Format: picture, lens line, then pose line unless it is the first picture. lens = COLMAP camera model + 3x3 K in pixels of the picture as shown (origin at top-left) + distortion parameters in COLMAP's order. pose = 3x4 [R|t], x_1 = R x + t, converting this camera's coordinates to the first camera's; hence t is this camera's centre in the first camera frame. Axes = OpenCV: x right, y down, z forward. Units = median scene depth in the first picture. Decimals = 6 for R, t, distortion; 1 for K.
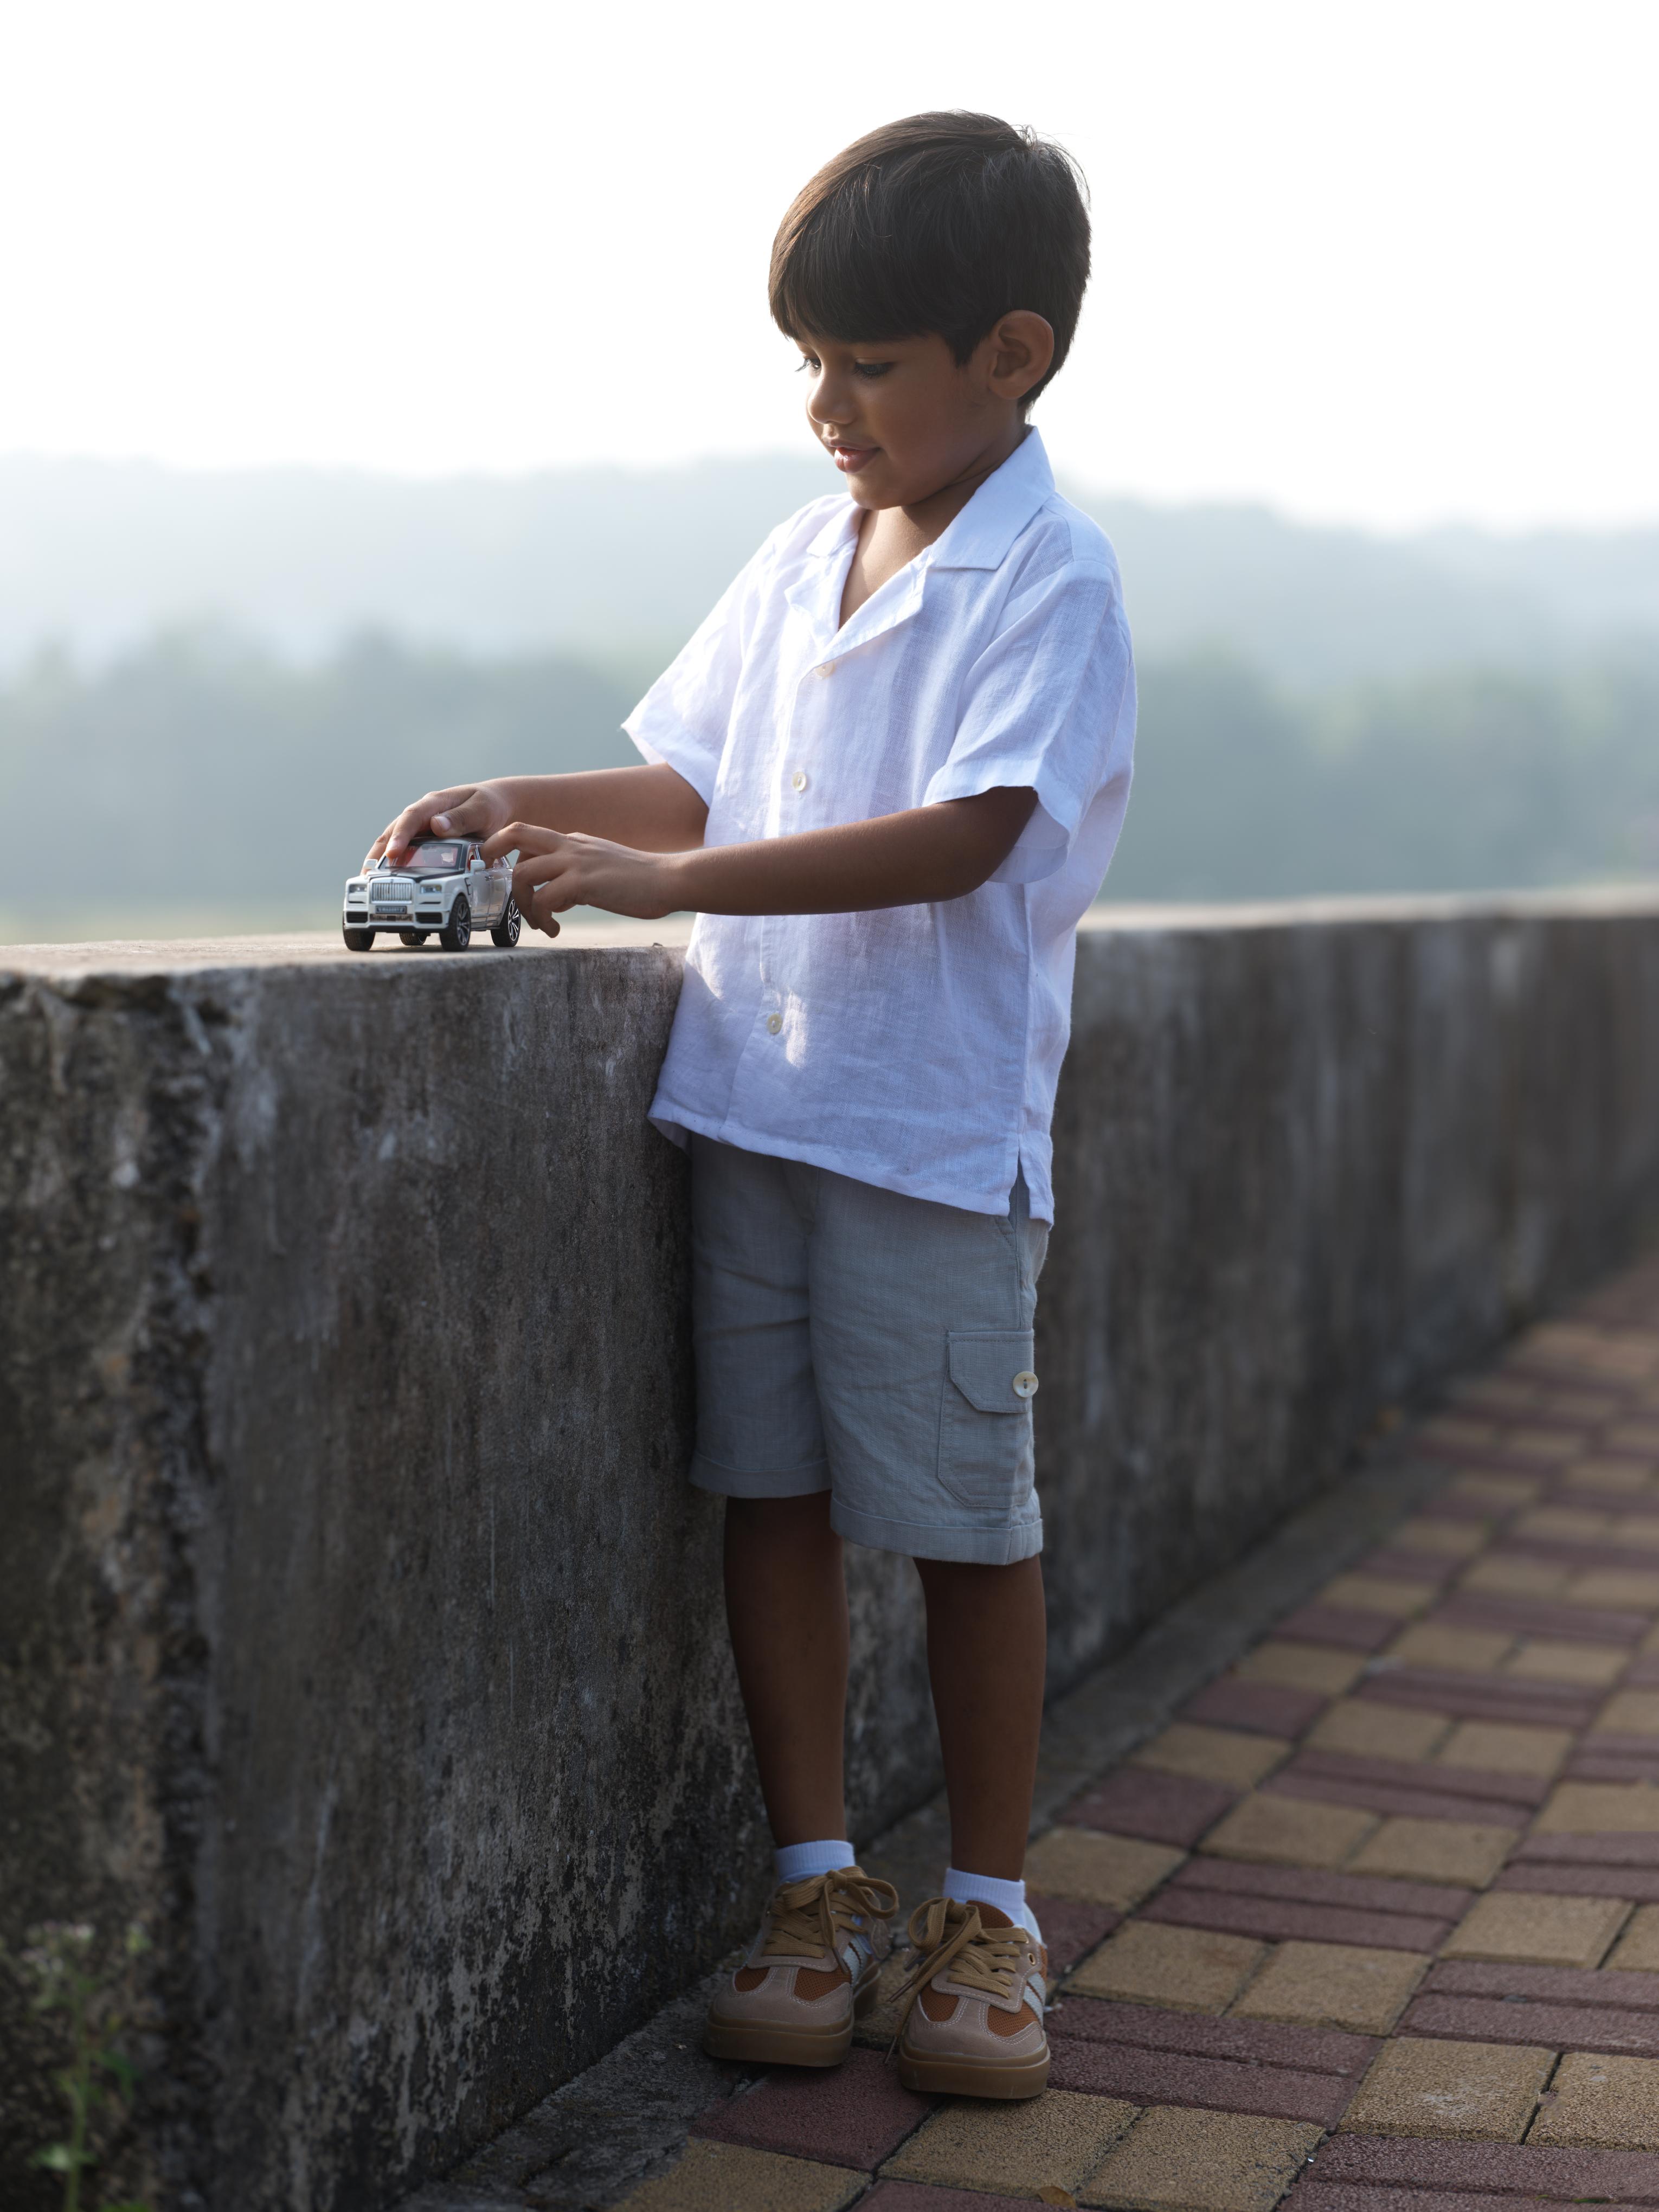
lens RADIAL K [[4607.7, 0, 887.0], [0, 4607.7, 1106.6], [0, 0, 1]] dist [0.034176, -0.188247]
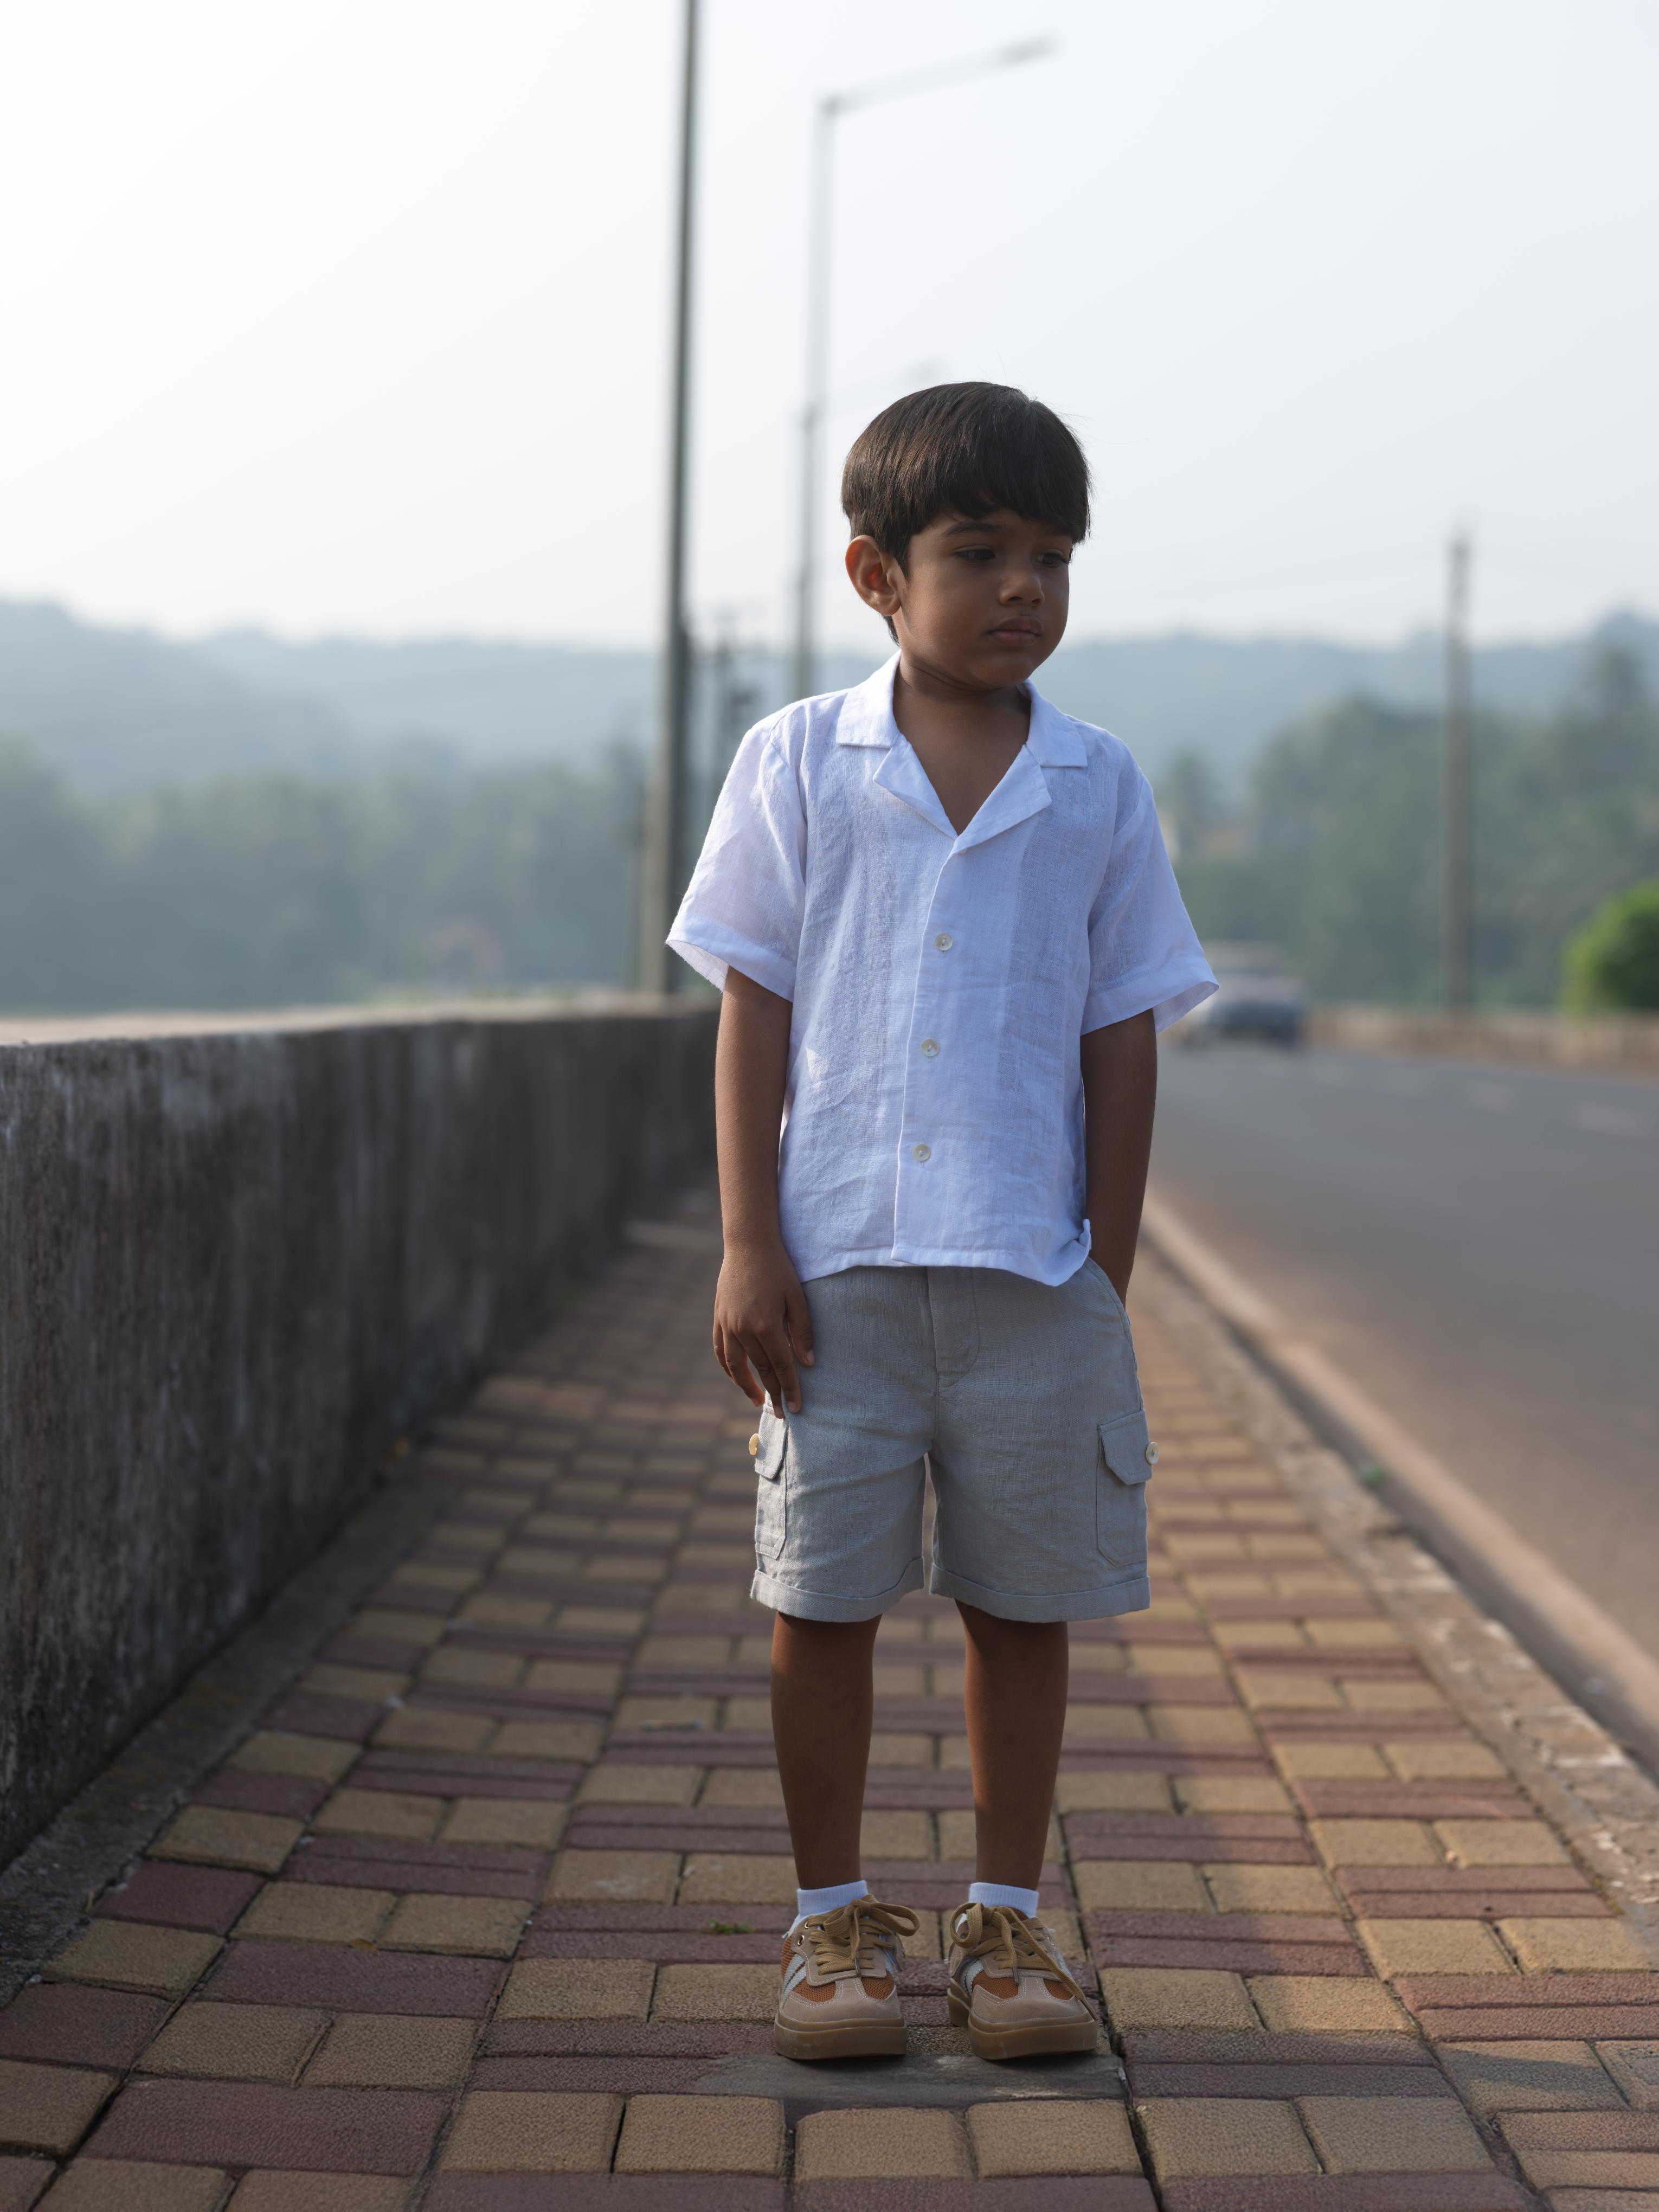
lens RADIAL K [[4527.3, 0, 829.5], [0, 4527.3, 1106.0], [0, 0, 1]] dist [0.031955, 0.097527]
pose [[0.969268, 0.000251, 0.246009, -0.121859], [0.005500, 0.999727, -0.022690, 0.011918], [-0.245947, 0.023346, 0.969002, -0.270241]]
